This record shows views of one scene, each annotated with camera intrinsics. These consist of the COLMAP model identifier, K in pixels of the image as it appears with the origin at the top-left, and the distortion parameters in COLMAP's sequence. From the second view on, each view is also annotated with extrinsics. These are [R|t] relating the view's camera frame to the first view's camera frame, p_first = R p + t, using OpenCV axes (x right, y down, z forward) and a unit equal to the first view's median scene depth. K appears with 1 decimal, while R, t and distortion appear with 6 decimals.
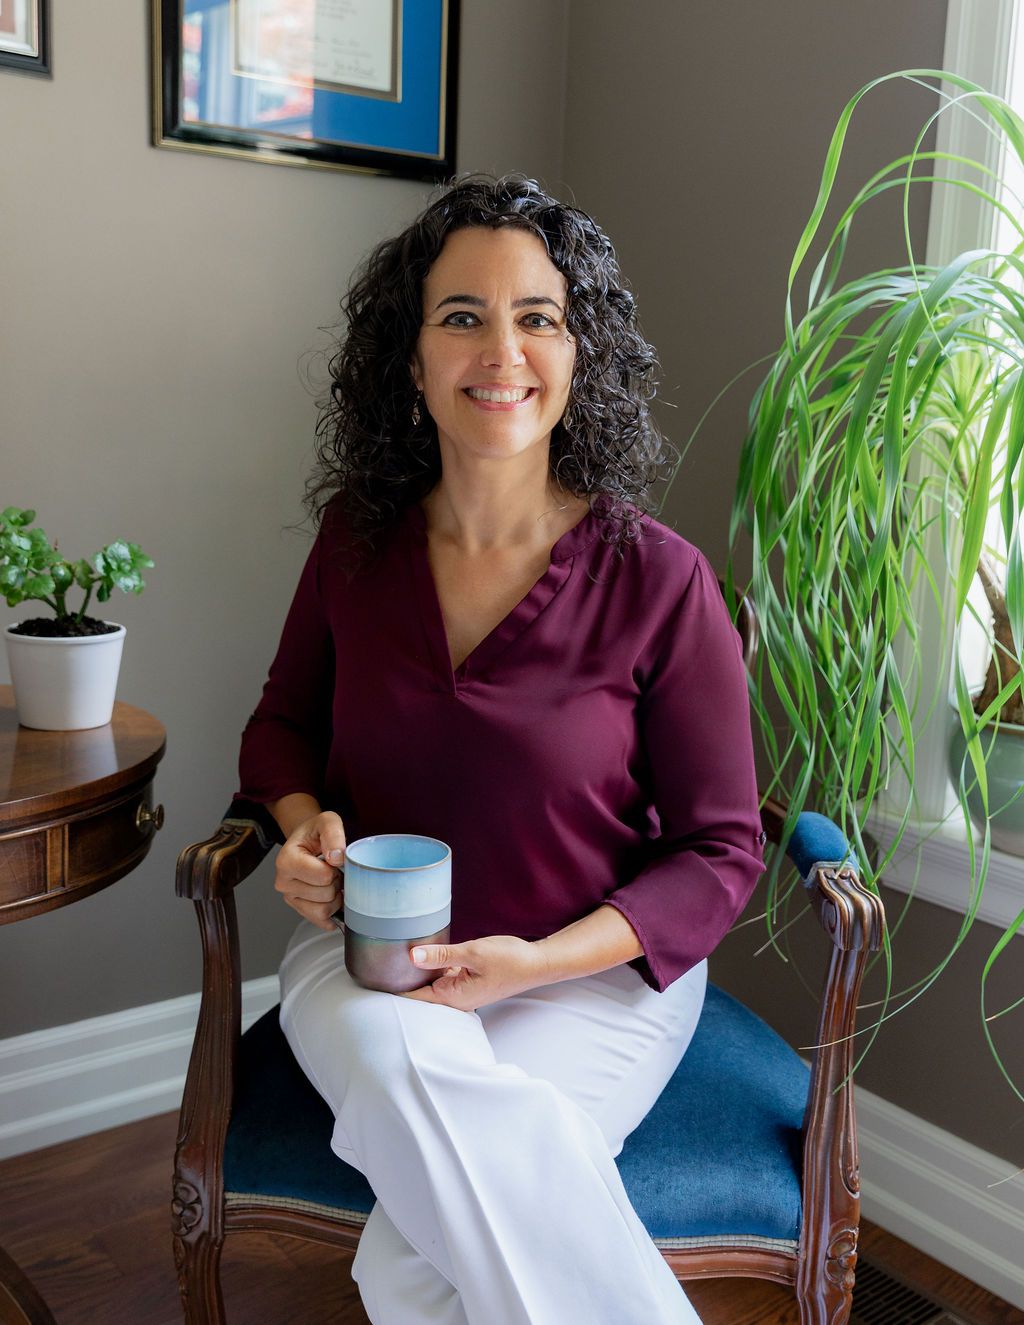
lens RADIAL K [[1447.3, 0, 512.0], [0, 1447.3, 662.5], [0, 0, 1]] dist [0.128526, -0.418278]
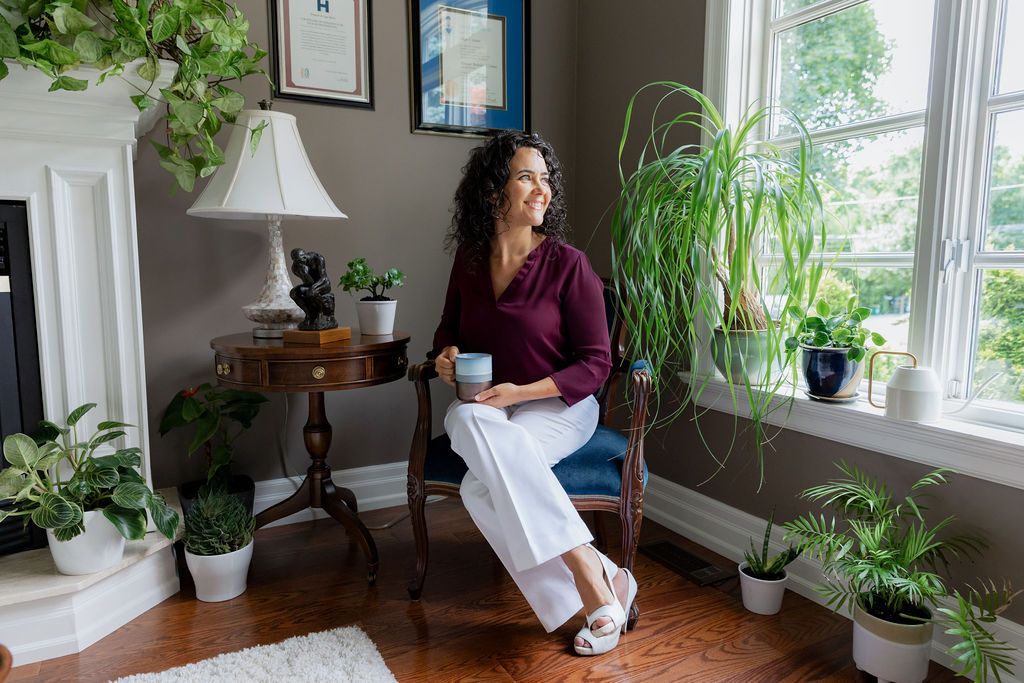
lens RADIAL K [[717.4, 0, 512.0], [0, 717.4, 341.5], [0, 0, 1]] dist [0.001283, 0.000043]
pose [[0.986943, -0.023784, -0.159305, 0.212847], [0.015124, 0.998352, -0.055355, 0.167364], [0.160359, 0.052223, 0.985676, -0.403123]]
